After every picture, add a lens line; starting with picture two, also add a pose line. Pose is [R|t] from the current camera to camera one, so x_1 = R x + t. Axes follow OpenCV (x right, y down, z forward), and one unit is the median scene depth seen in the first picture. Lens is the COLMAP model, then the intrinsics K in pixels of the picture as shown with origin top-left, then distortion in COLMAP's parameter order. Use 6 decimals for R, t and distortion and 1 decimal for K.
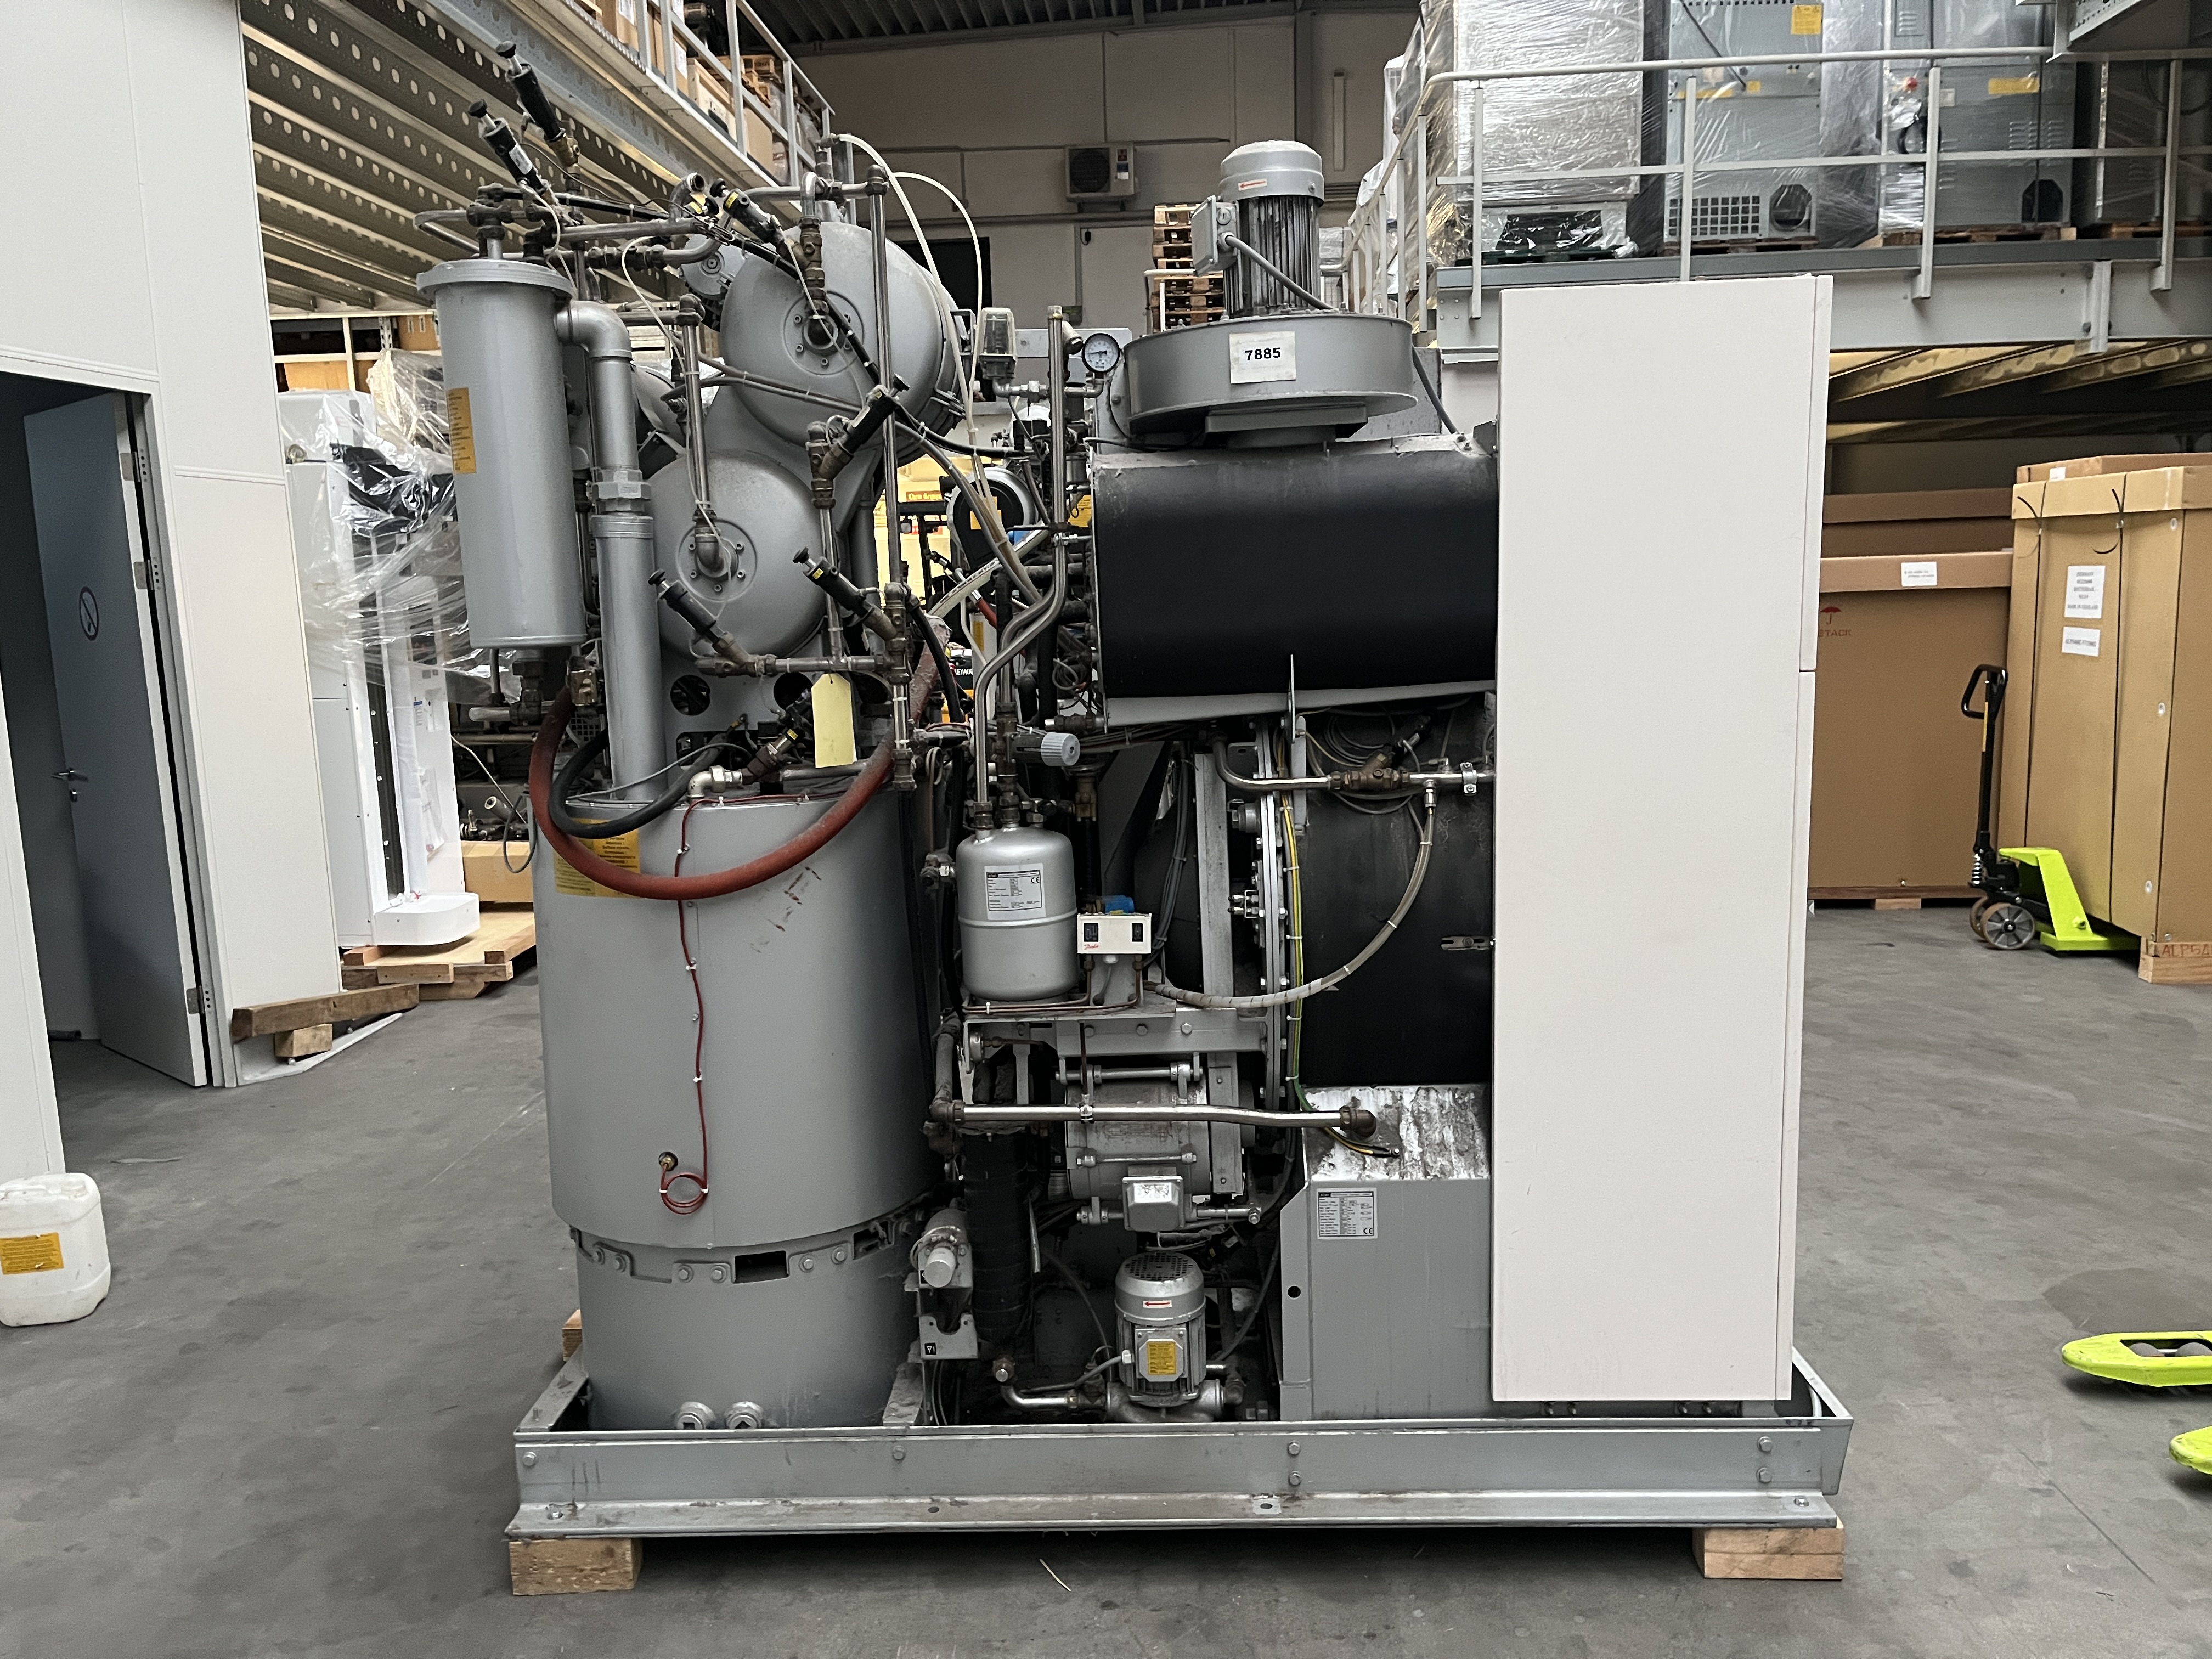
lens RADIAL K [[1660.4, 0, 1106.0], [0, 1660.4, 829.5], [0, 0, 1]] dist [-0.032351, -0.000191]
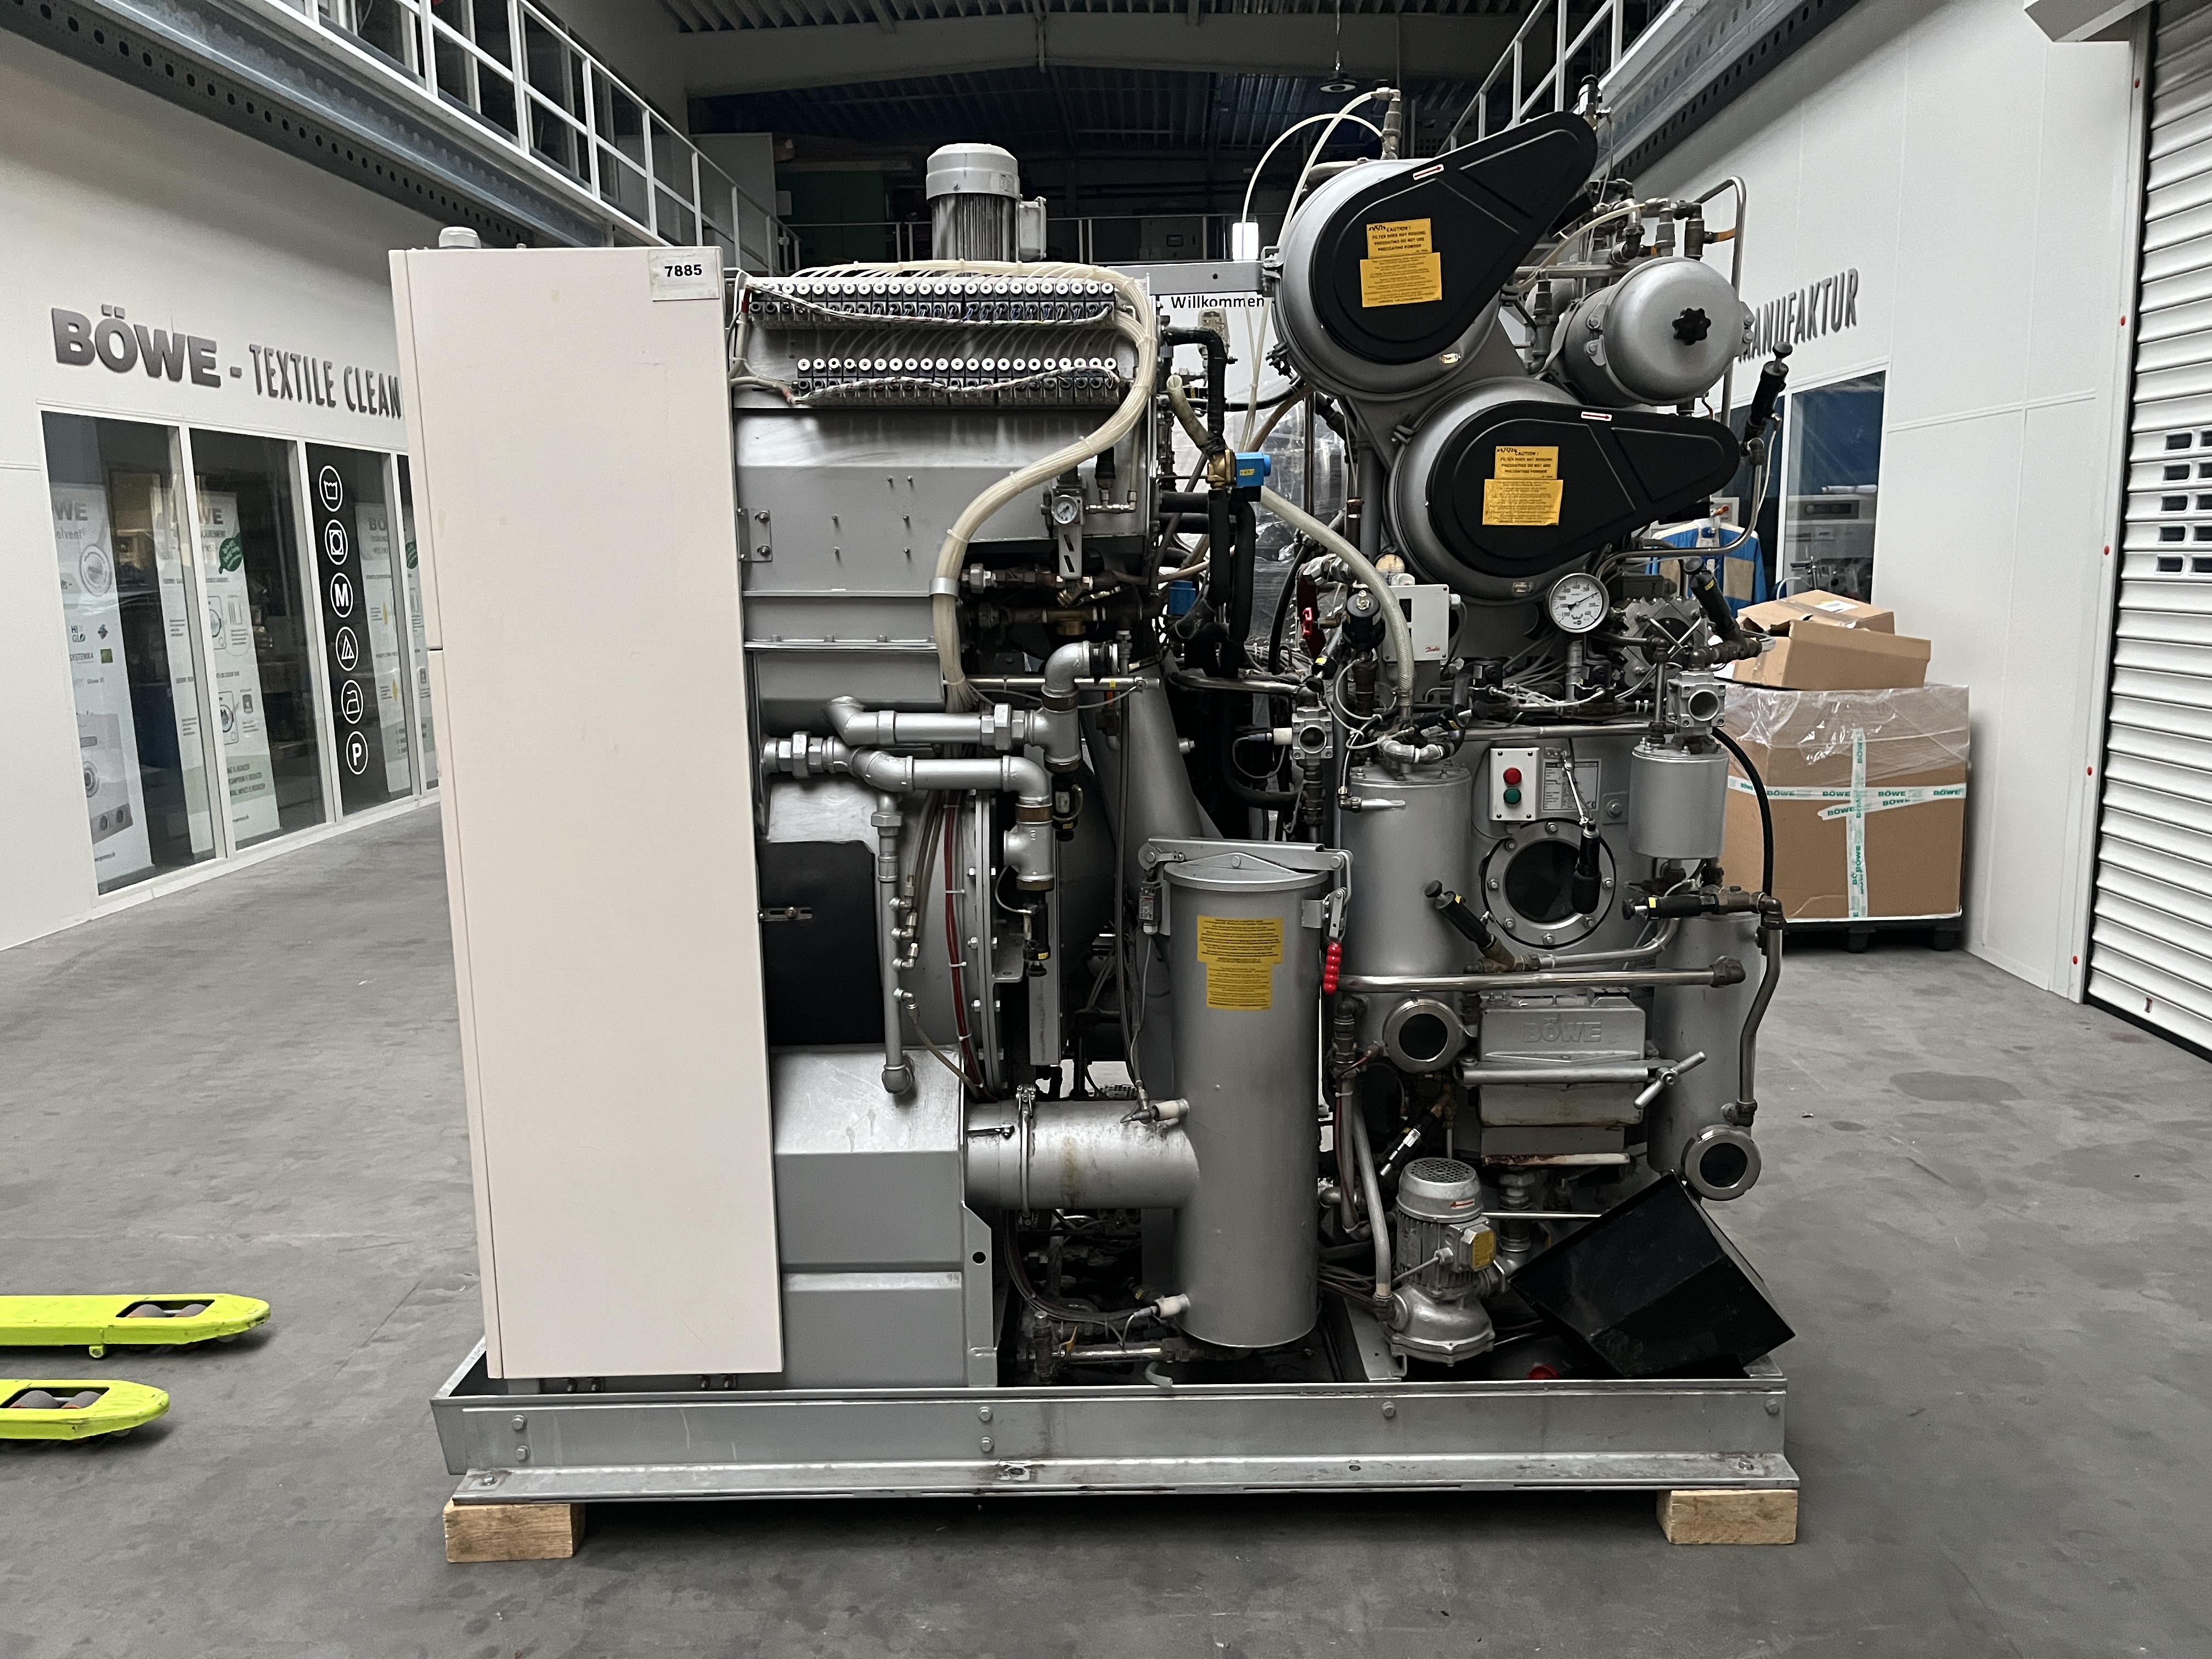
lens RADIAL K [[1660.4, 0, 1106.0], [0, 1660.4, 829.5], [0, 0, 1]] dist [-0.032351, -0.000191]
pose [[-0.998361, 0.053902, -0.019256, 0.016920], [0.045071, 0.947691, 0.315992, -0.100544], [0.035281, 0.314606, -0.948566, 0.684460]]
